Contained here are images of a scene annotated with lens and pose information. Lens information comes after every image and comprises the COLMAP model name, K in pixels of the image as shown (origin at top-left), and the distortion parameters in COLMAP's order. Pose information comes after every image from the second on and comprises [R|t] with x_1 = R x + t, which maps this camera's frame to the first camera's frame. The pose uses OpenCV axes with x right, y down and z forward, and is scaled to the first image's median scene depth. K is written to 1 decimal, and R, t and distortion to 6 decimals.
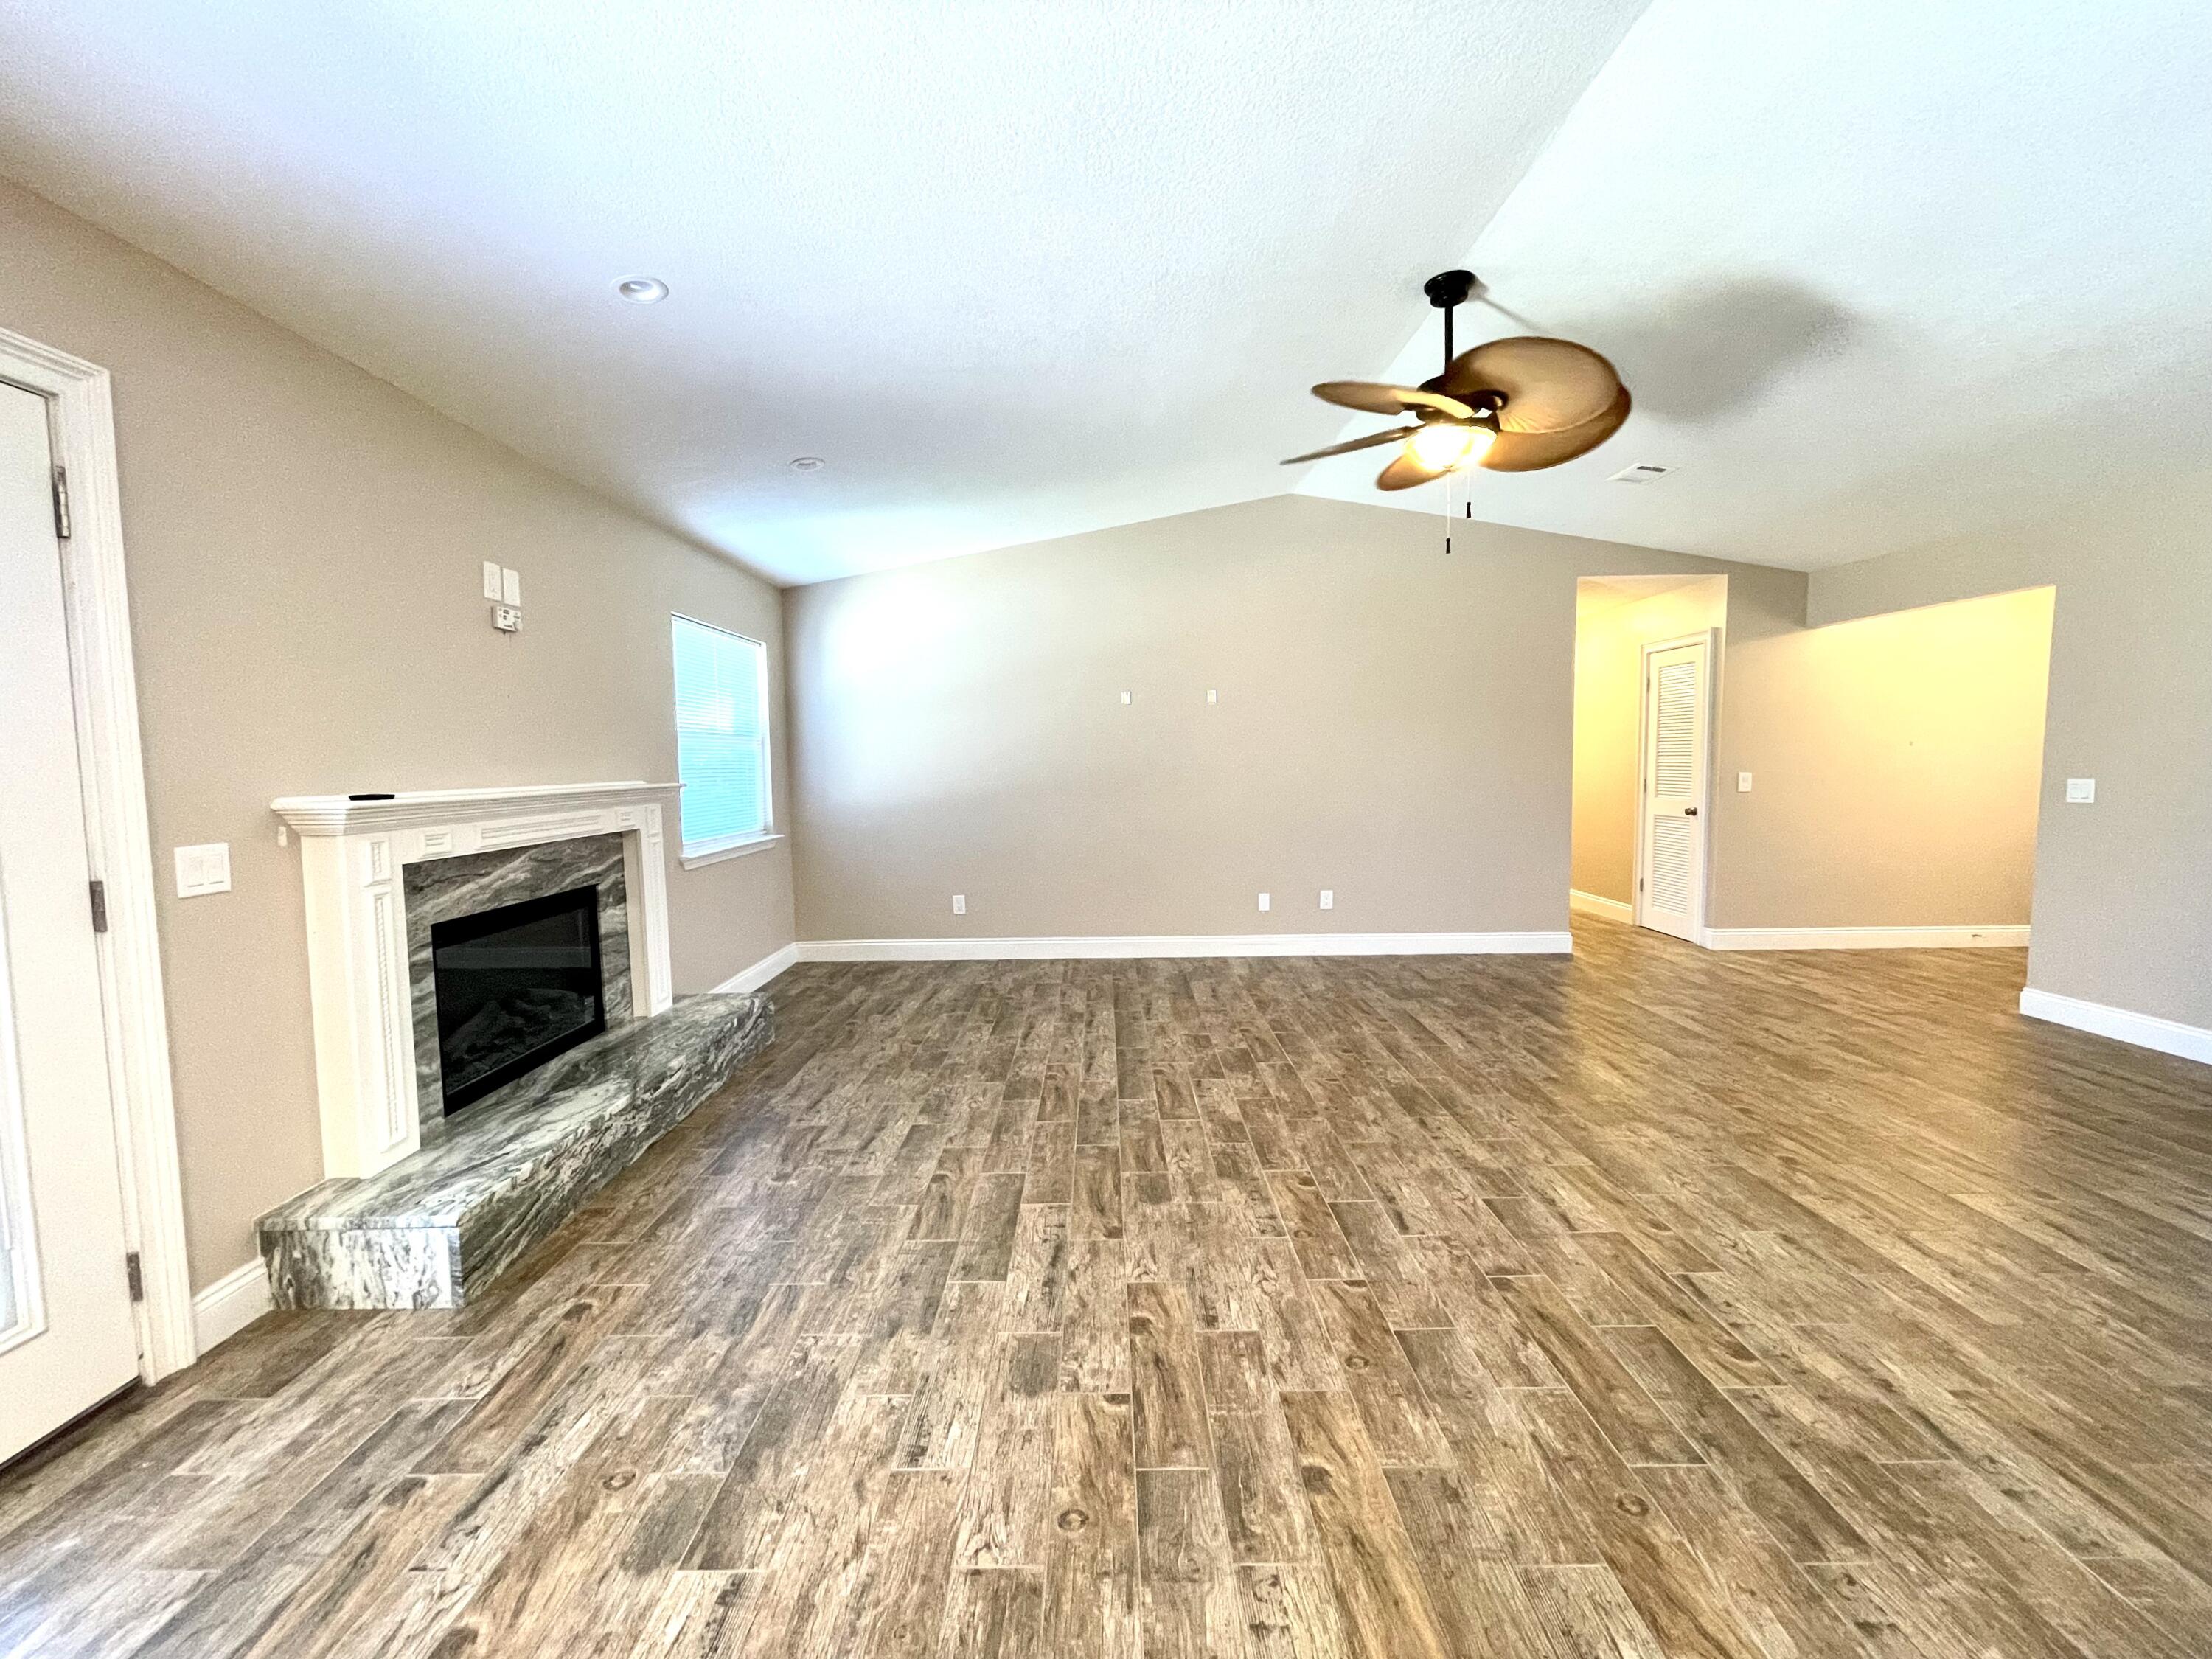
lens RADIAL K [[901.5, 0, 1106.0], [0, 901.5, 829.5], [0, 0, 1]] dist [-0.000042, -0.000011]
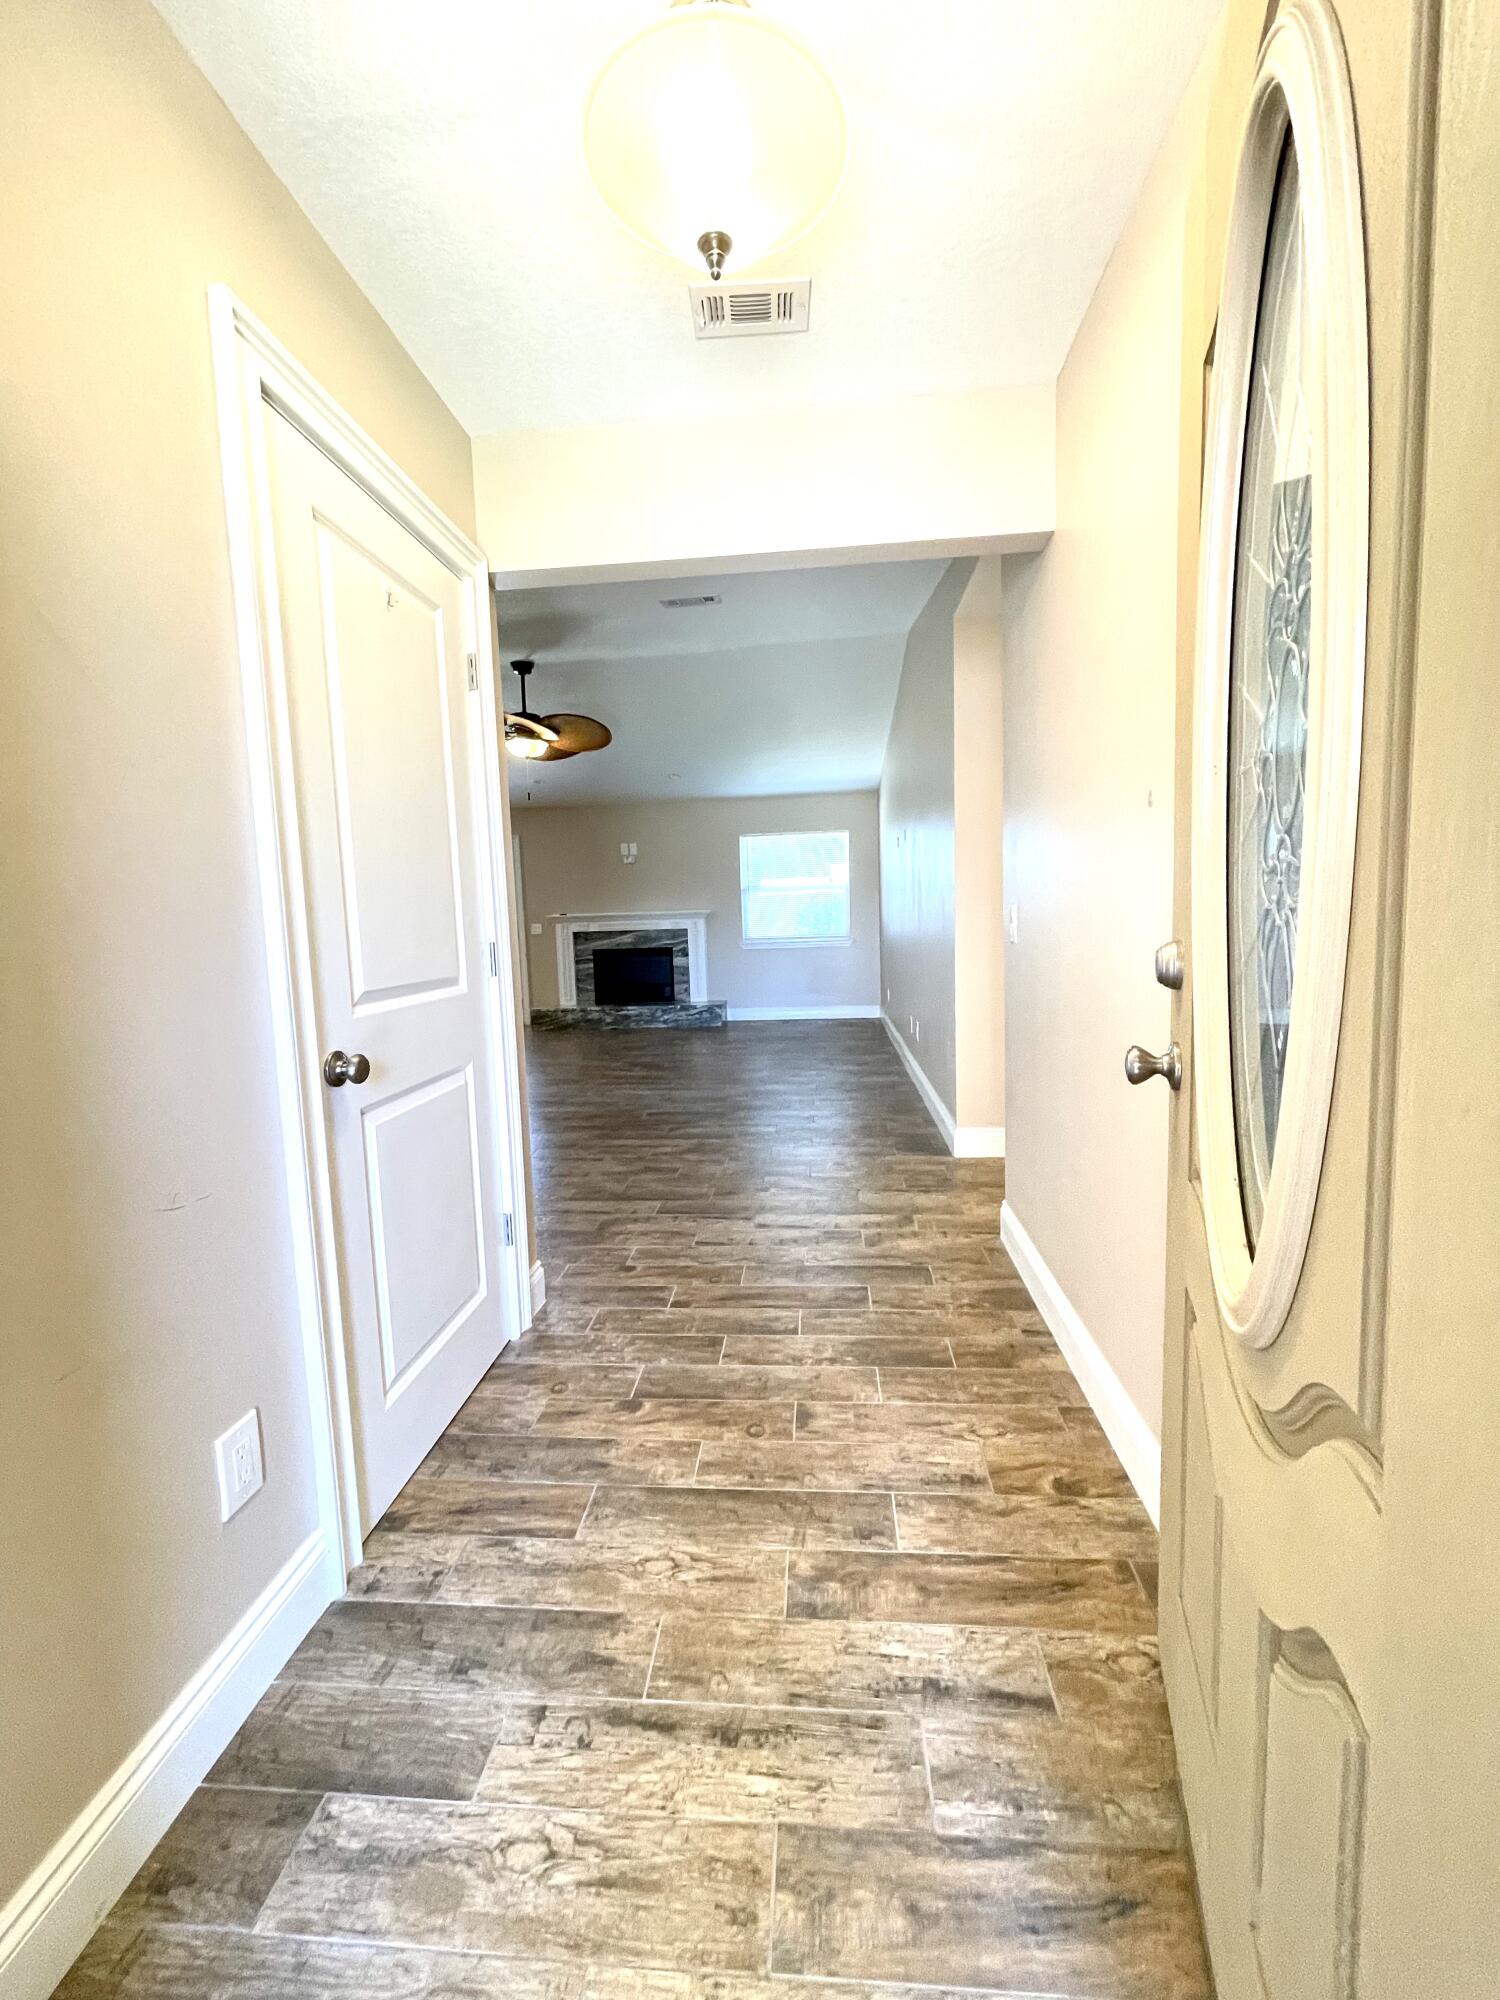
lens RADIAL K [[815.1, 0, 750.0], [0, 815.1, 1000.0], [0, 0, 1]] dist [-0.000042, -0.000011]
pose [[-0.080186, 0.120519, -0.989467, 1.996266], [-0.045976, 0.991160, 0.124451, -0.106198], [0.995719, 0.055470, -0.073936, 1.493503]]
